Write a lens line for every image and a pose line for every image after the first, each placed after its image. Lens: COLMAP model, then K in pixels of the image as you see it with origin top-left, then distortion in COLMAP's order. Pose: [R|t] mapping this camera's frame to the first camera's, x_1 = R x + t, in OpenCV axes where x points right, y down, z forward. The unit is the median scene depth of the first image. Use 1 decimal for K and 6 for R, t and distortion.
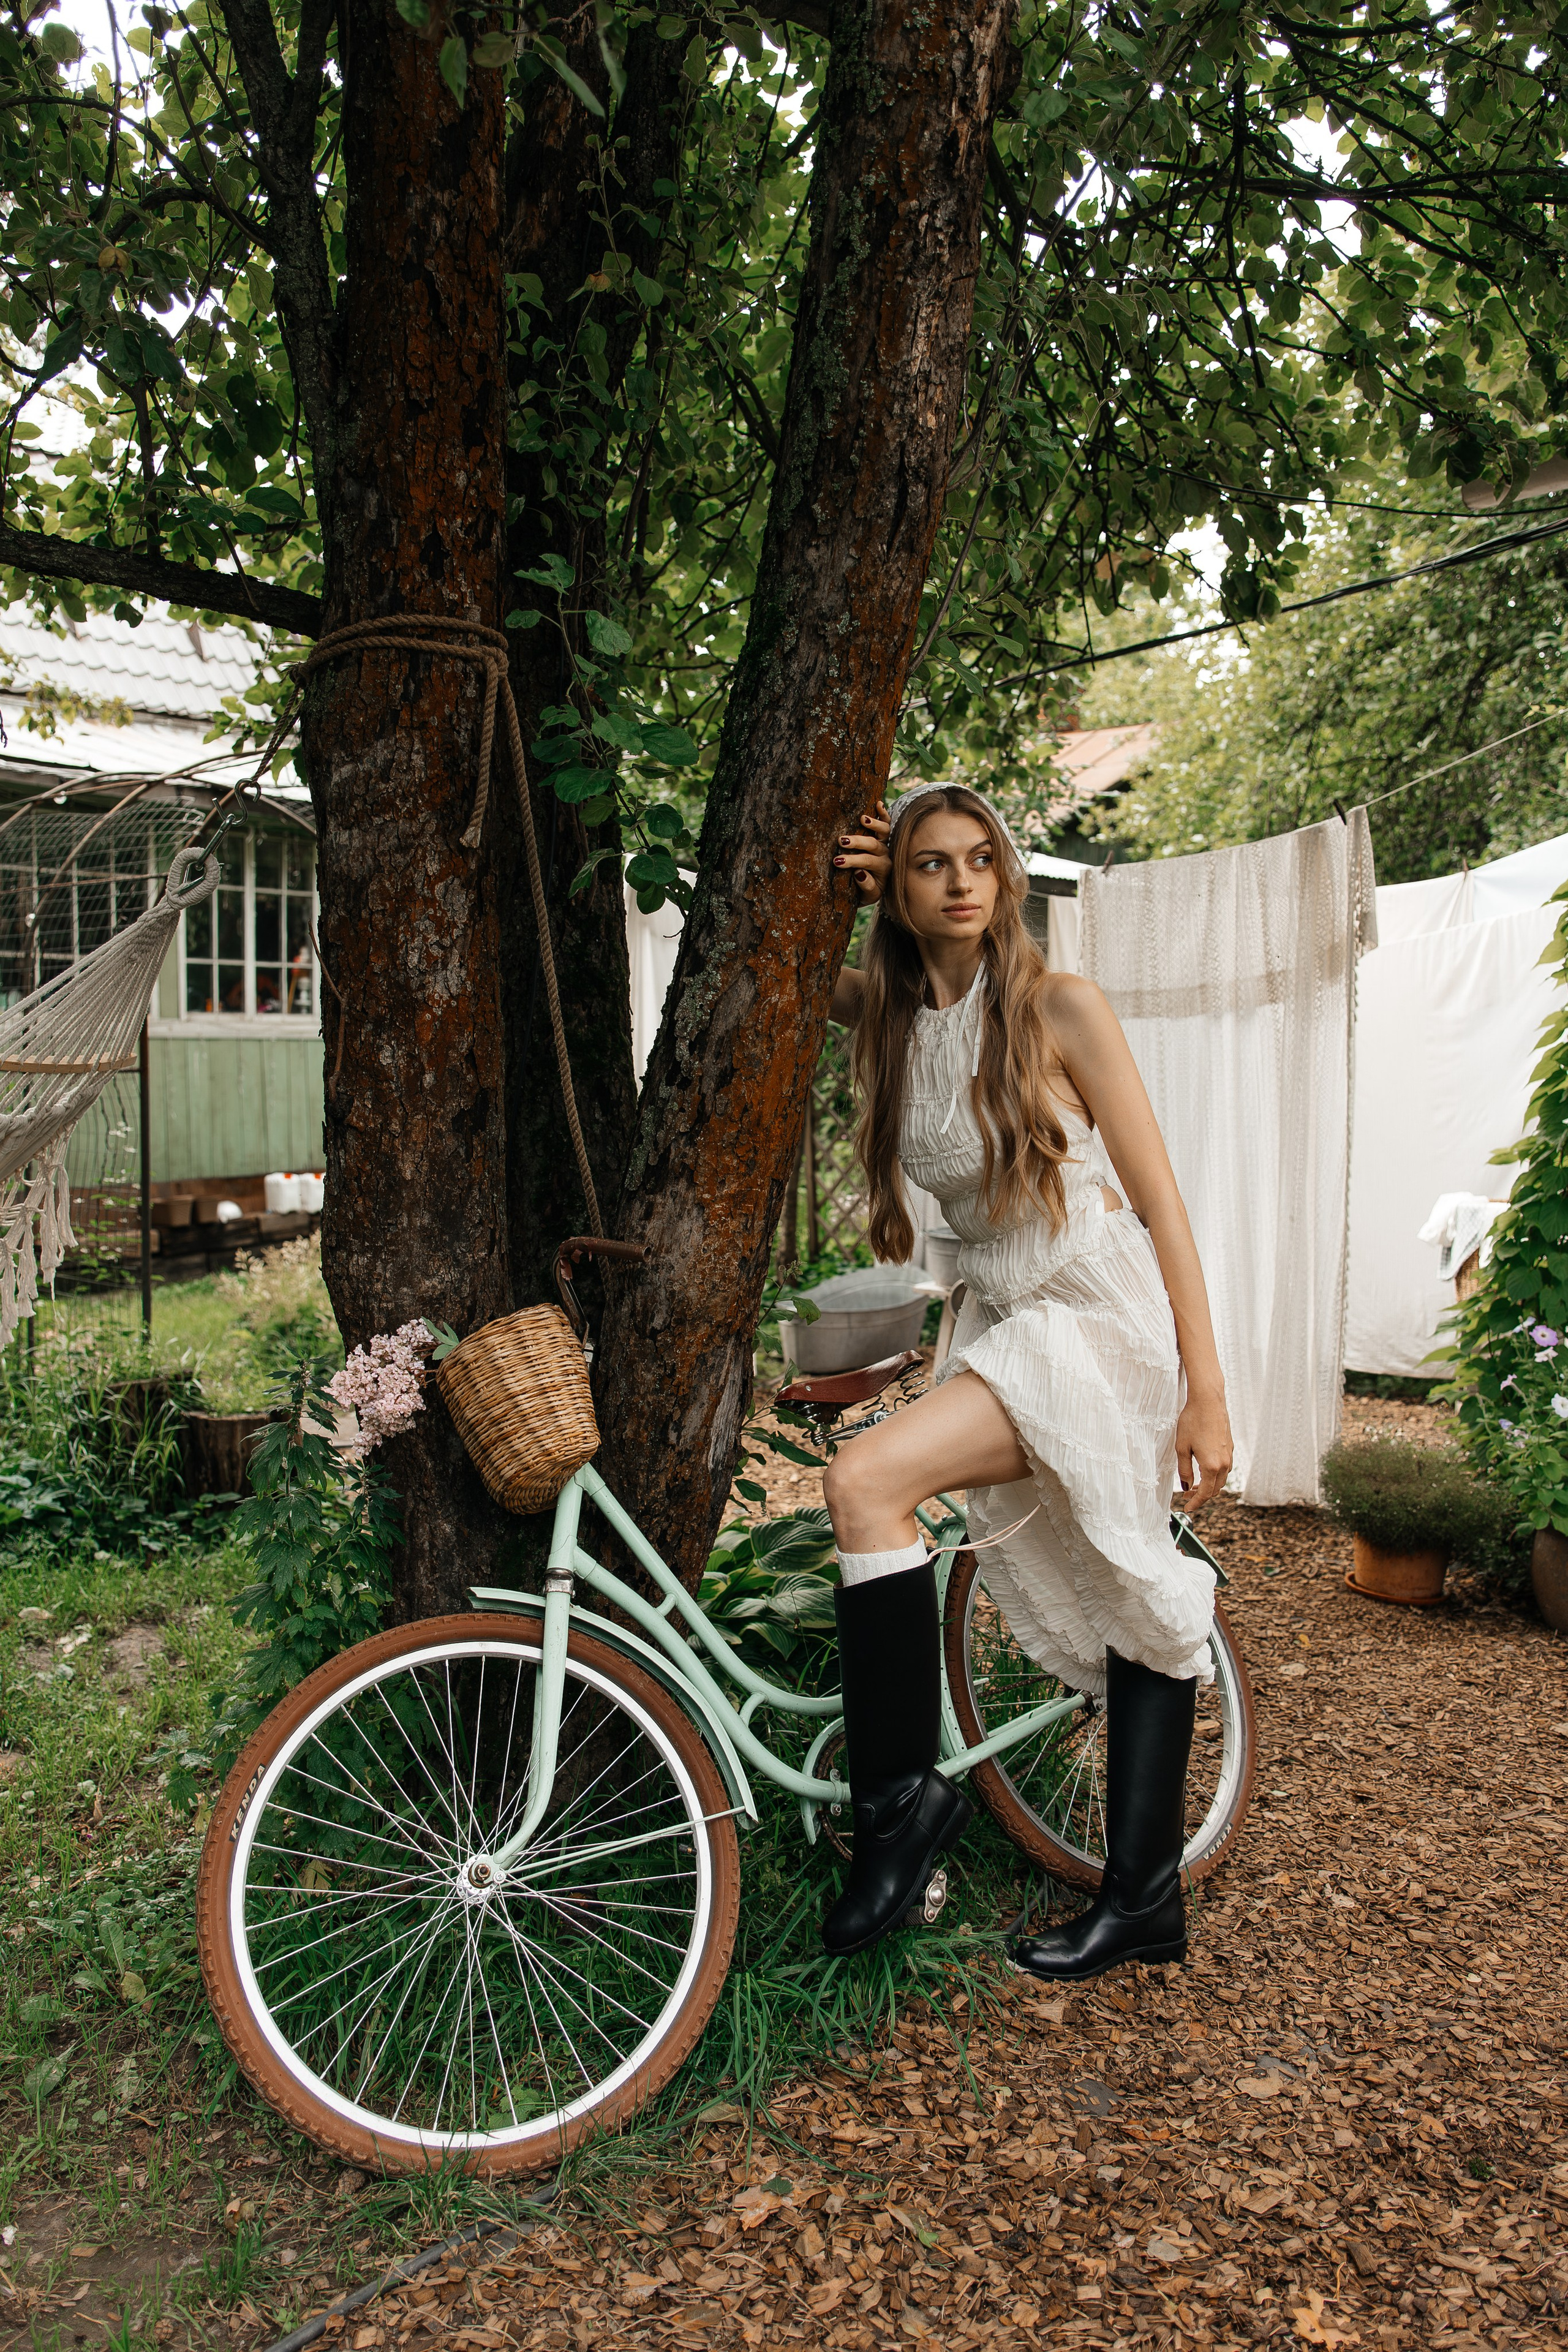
lens RADIAL K [[1798.7, 0, 782.2], [0, 1798.7, 1170.2], [0, 0, 1]] dist [0.013813, -0.032068]
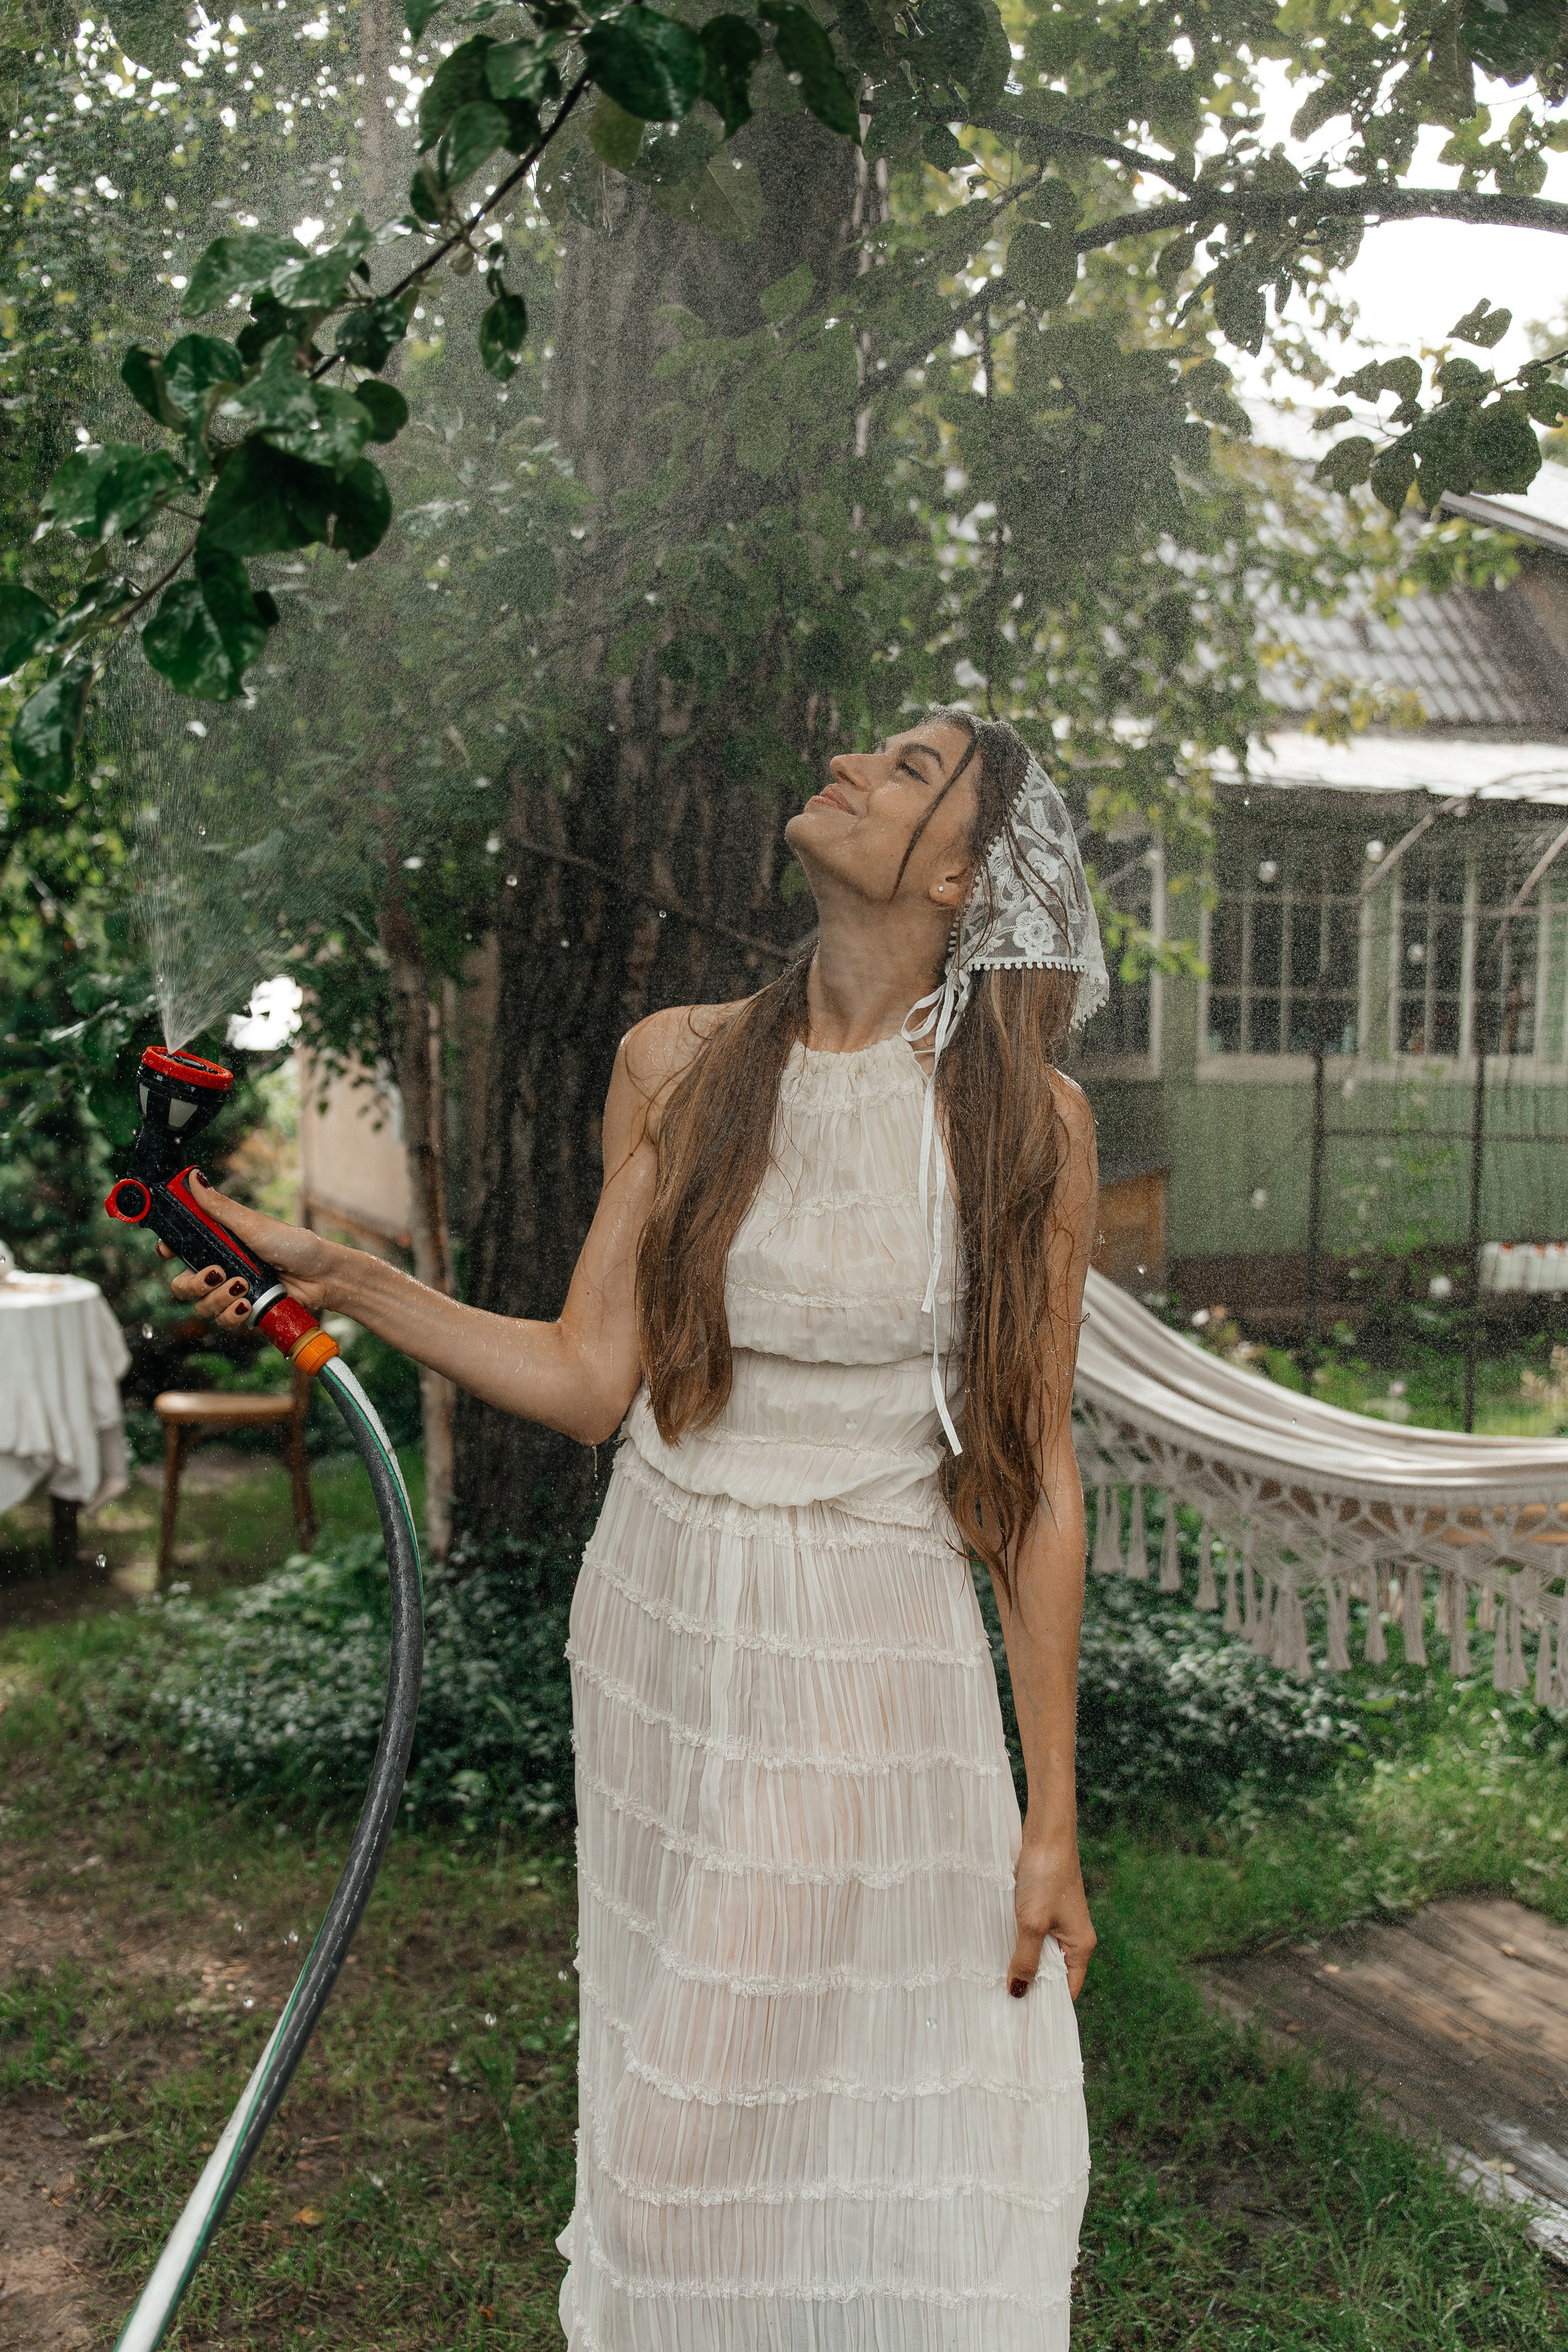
lens RADIAL K [[1993.7, 0, 779.6], [0, 1993.7, 1158.3], [0, 0, 1]] dist [-0.009311, -0.010487]
pose [[0.876893, 0.024066, -0.480084, -0.611564], [-0.038431, 0.999059, -0.020114, -0.032616], [0.479148, 0.036087, 0.876992, 0.101454]]
